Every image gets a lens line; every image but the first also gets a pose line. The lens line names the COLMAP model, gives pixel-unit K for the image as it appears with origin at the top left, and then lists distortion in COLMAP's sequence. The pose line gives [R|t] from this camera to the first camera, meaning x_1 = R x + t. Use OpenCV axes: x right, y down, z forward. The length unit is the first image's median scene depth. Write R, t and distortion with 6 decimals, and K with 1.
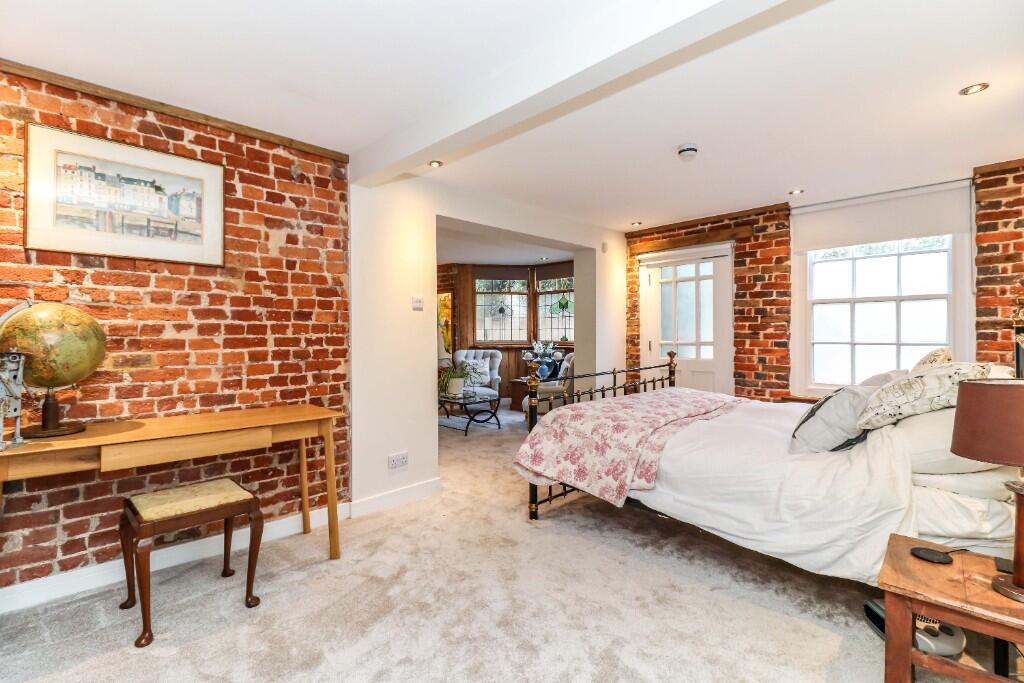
lens RADIAL K [[475.5, 0, 519.6], [0, 475.5, 343.4], [0, 0, 1]] dist [0.015255, -0.010738]
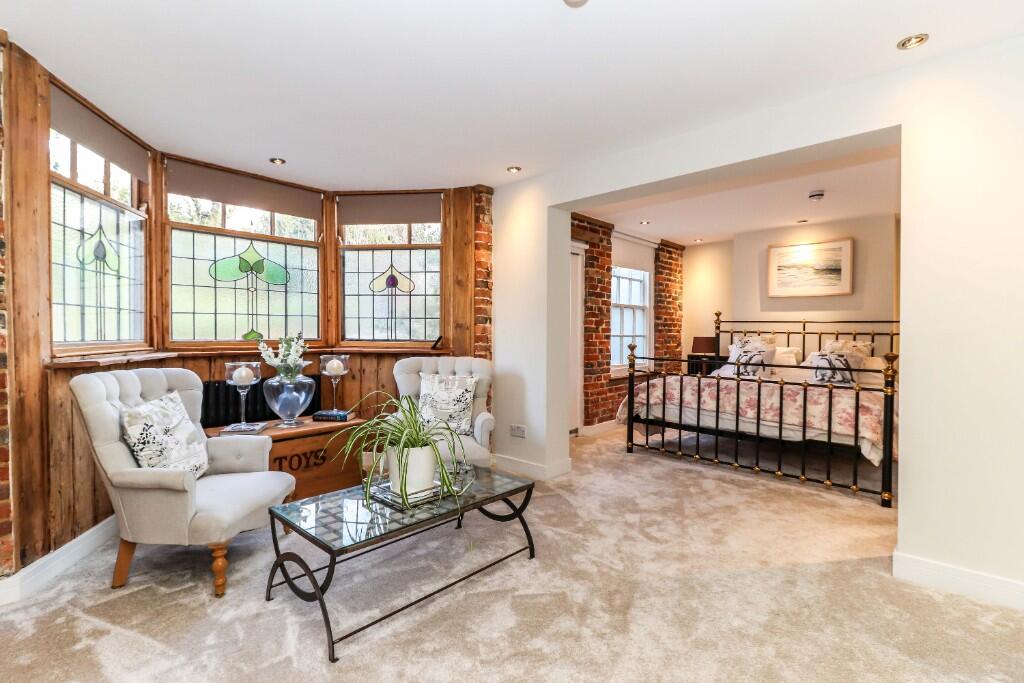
lens RADIAL K [[475.5, 0, 512.7], [0, 475.5, 338.8], [0, 0, 1]] dist [0.015255, -0.010738]
pose [[-0.035797, -0.008071, 0.999326, -0.400261], [0.019085, 0.999779, 0.008759, -0.005239], [-0.999177, 0.019386, -0.035635, 0.760278]]
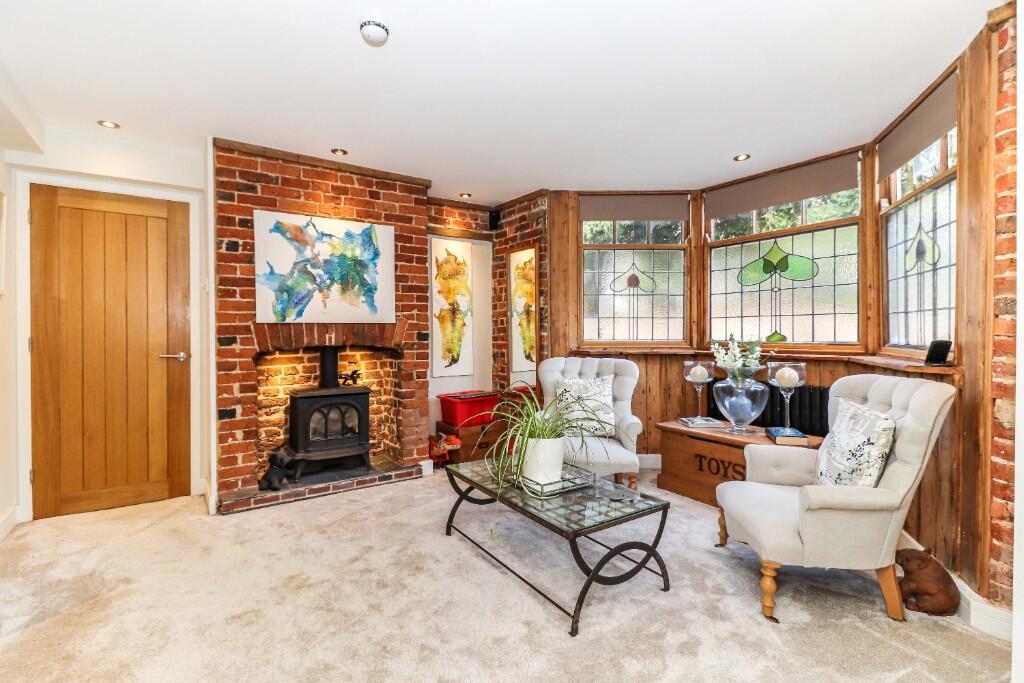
lens RADIAL K [[475.5, 0, 513.7], [0, 475.5, 336.0], [0, 0, 1]] dist [0.015255, -0.010738]
pose [[0.981316, 0.004646, -0.192345, -0.068448], [-0.007527, 0.999870, -0.014252, -0.002303], [0.192254, 0.015433, 0.981224, 0.500109]]
